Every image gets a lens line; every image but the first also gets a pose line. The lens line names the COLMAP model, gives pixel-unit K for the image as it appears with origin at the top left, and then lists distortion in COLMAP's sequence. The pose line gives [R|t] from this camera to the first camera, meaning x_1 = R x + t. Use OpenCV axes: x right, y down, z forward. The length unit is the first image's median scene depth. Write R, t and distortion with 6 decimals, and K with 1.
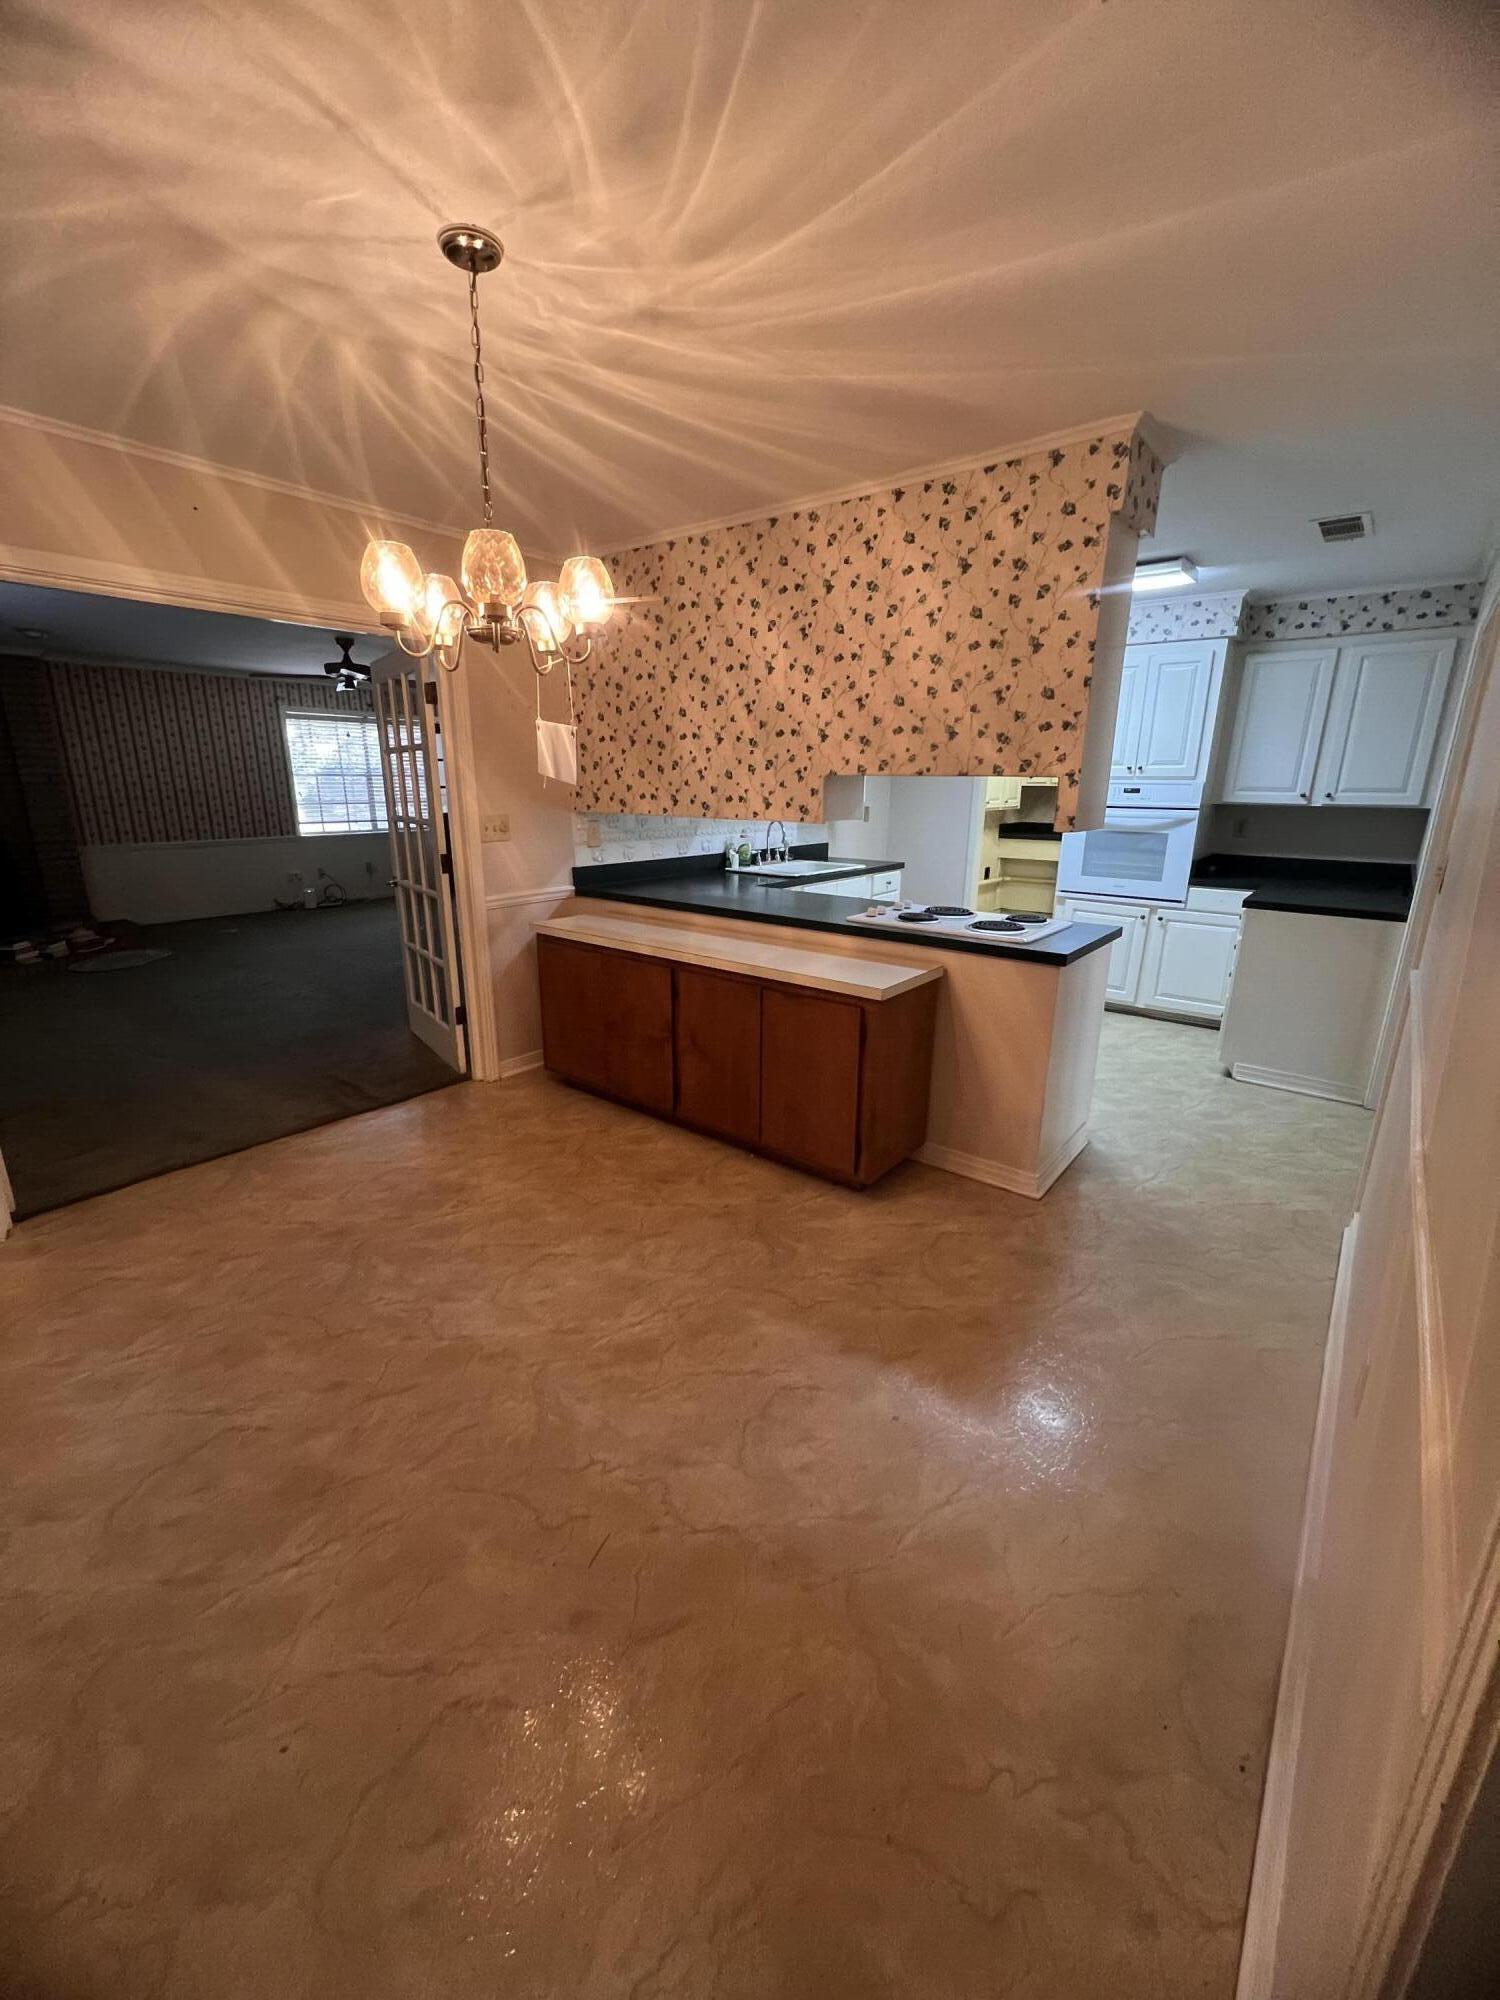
lens RADIAL K [[787.3, 0, 744.7], [0, 787.3, 1002.9], [0, 0, 1]] dist [0.002194, 0.000083]
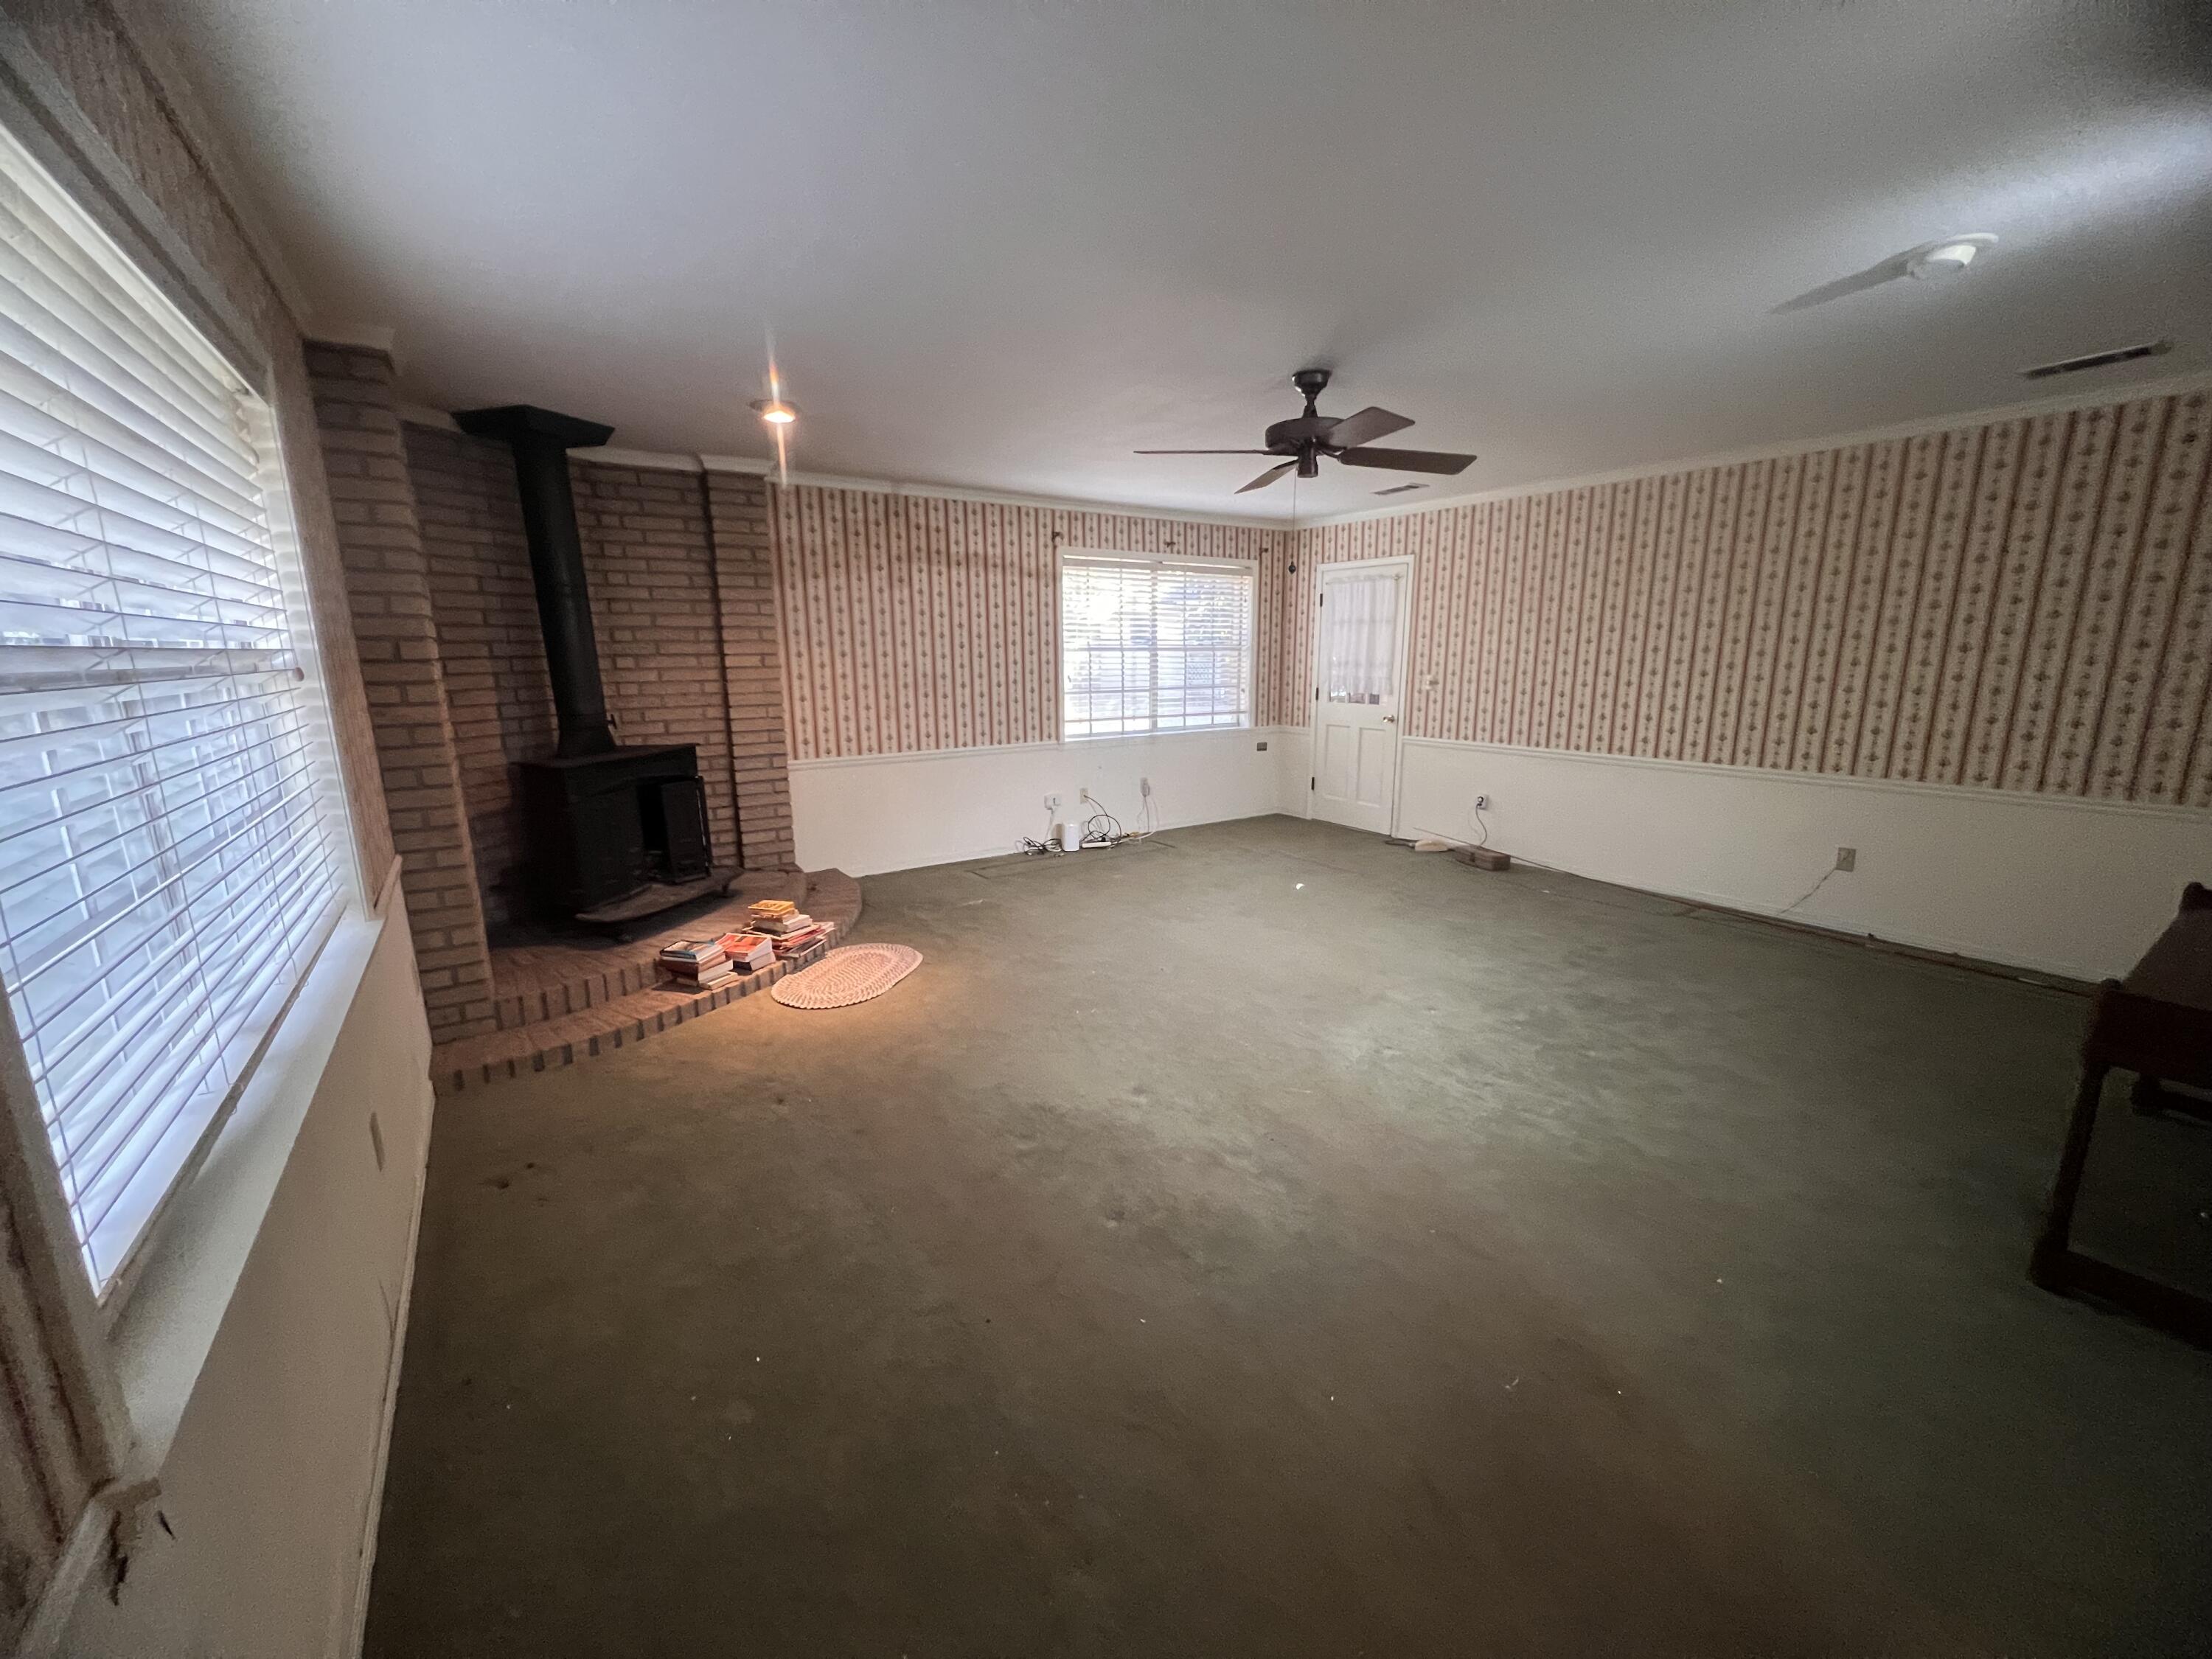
lens RADIAL K [[882.9, 0, 1115.5], [0, 882.9, 834.0], [0, 0, 1]] dist [-0.000160, 0.000386]
pose [[0.959291, 0.045531, -0.278726, -0.314405], [-0.066370, 0.995624, -0.065789, -0.089434], [0.274511, 0.081610, 0.958115, 0.316860]]
